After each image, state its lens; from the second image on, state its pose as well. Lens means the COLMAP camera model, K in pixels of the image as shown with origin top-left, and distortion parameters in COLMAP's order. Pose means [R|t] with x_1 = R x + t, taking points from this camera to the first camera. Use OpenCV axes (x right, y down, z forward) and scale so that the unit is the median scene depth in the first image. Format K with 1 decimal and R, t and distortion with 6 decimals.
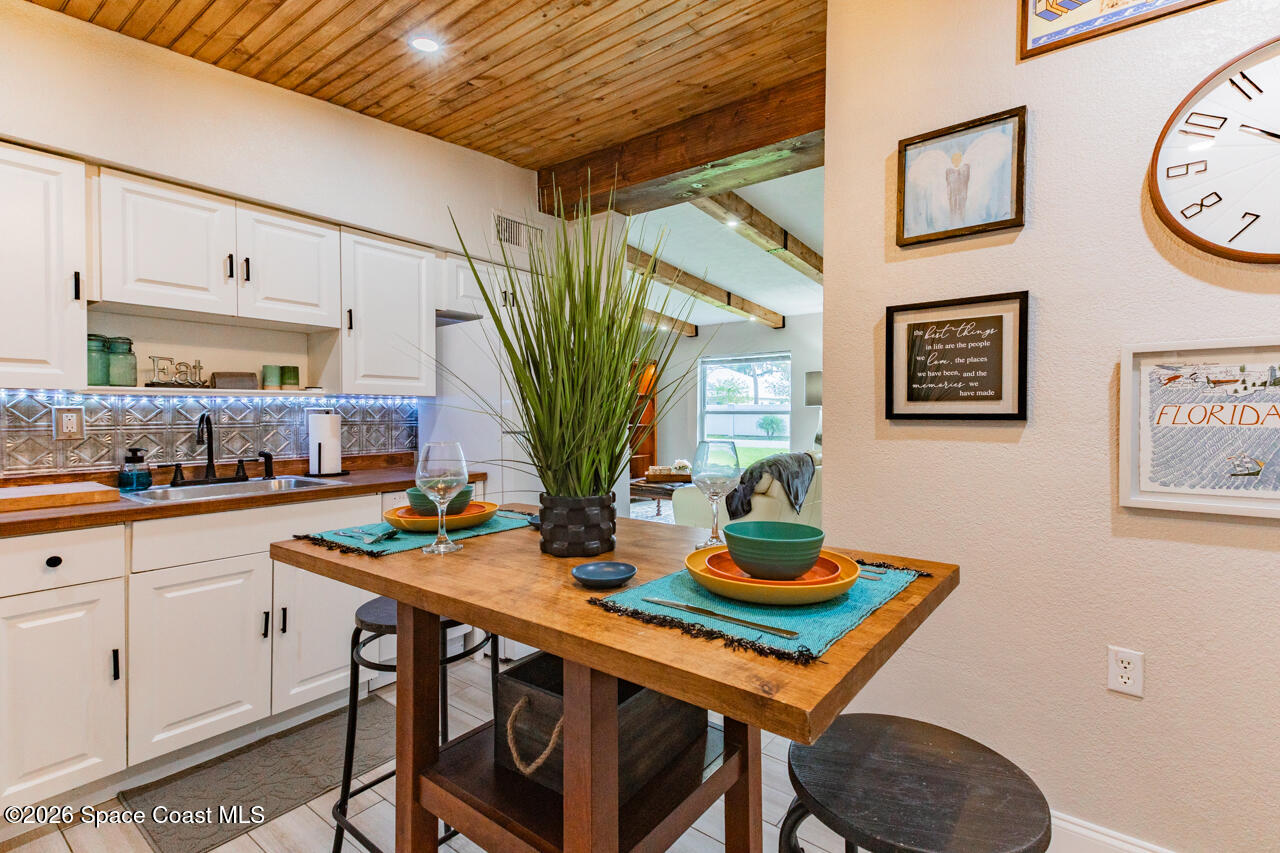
lens RADIAL K [[588.5, 0, 634.1], [0, 588.5, 413.3], [0, 0, 1]] dist [0.044517, -0.014198]
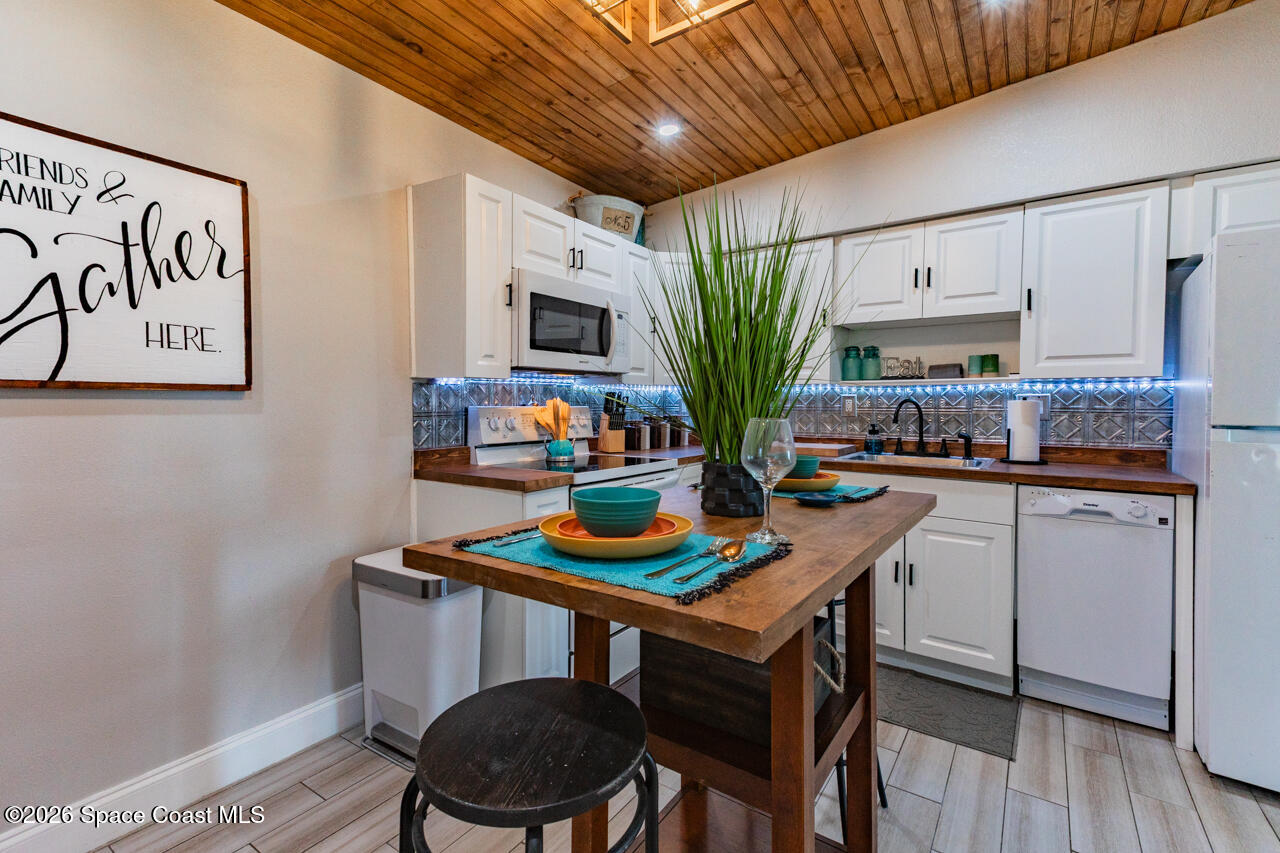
lens RADIAL K [[588.5, 0, 648.9], [0, 588.5, 410.1], [0, 0, 1]] dist [0.044517, -0.014198]
pose [[0.060596, 0.011381, -0.998098, 0.467301], [-0.008441, 0.999905, 0.010889, 0.013306], [0.998127, 0.007765, 0.060686, 0.357312]]
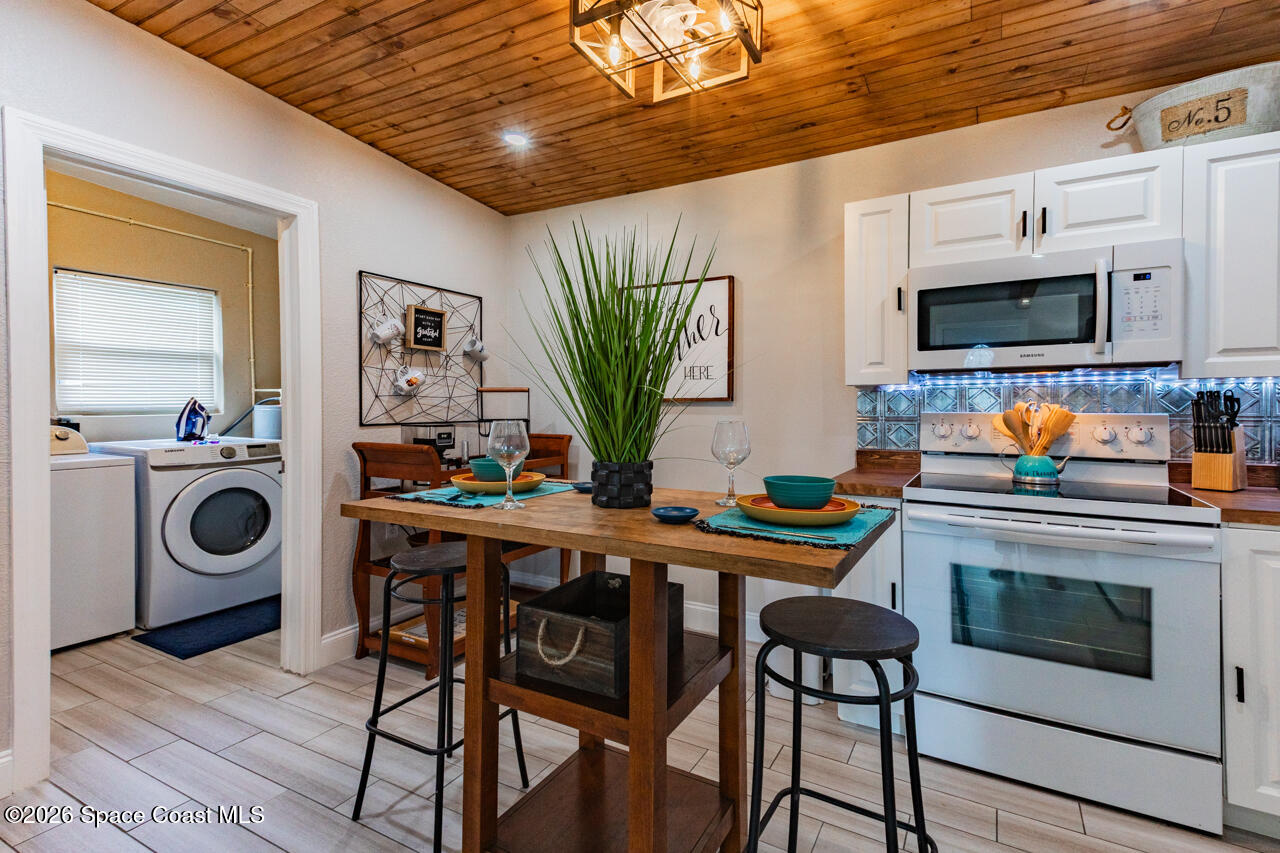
lens RADIAL K [[588.5, 0, 597.3], [0, 588.5, 405.8], [0, 0, 1]] dist [0.044517, -0.014198]
pose [[-0.997164, -0.001027, -0.075248, 0.062609], [-0.001477, 0.999981, 0.005922, 0.005069], [0.075241, 0.006016, -0.997147, 1.085185]]
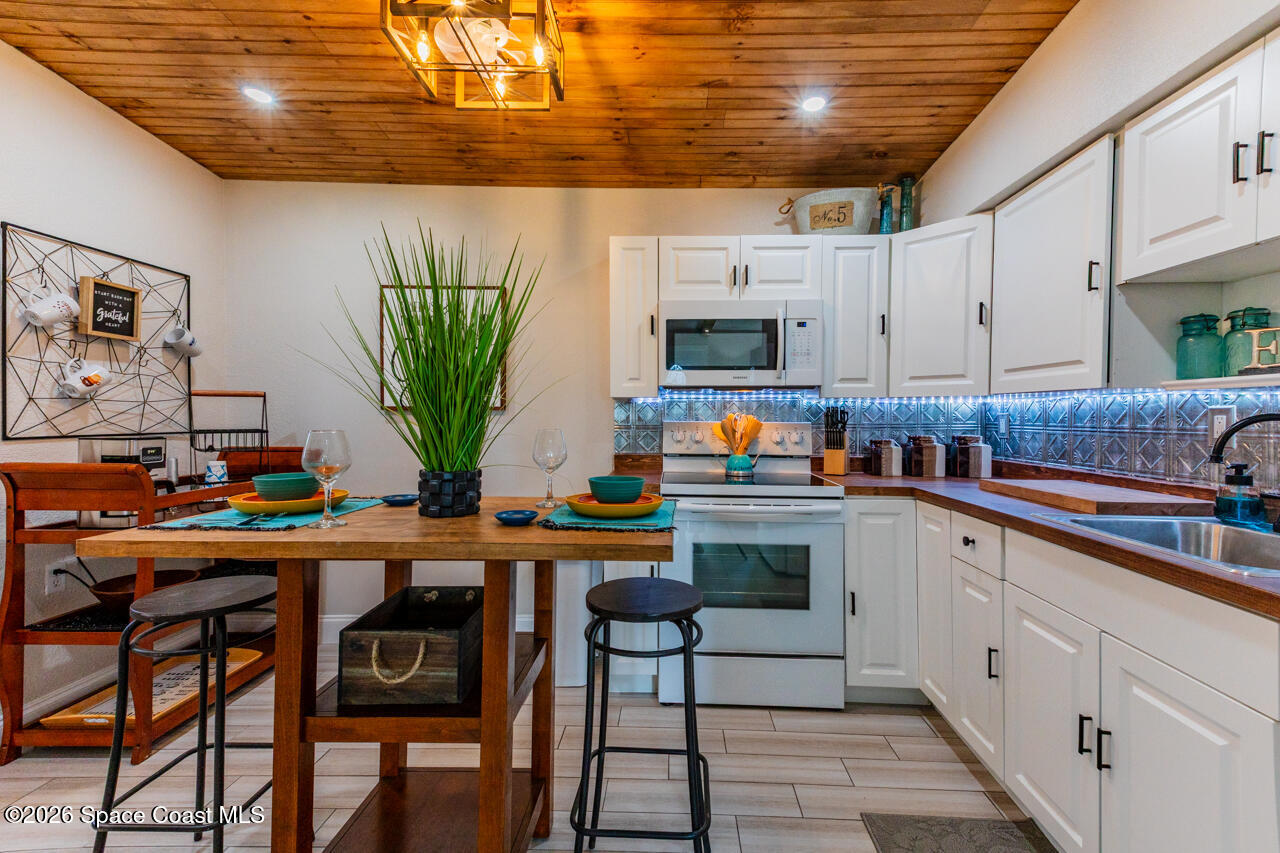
lens RADIAL K [[588.5, 0, 654.9], [0, 588.5, 415.0], [0, 0, 1]] dist [0.044517, -0.014198]
pose [[-0.828906, -0.006859, -0.559346, 0.117716], [-0.010672, 0.999937, 0.003553, 0.004817], [0.559286, 0.008915, -0.828927, 1.095417]]
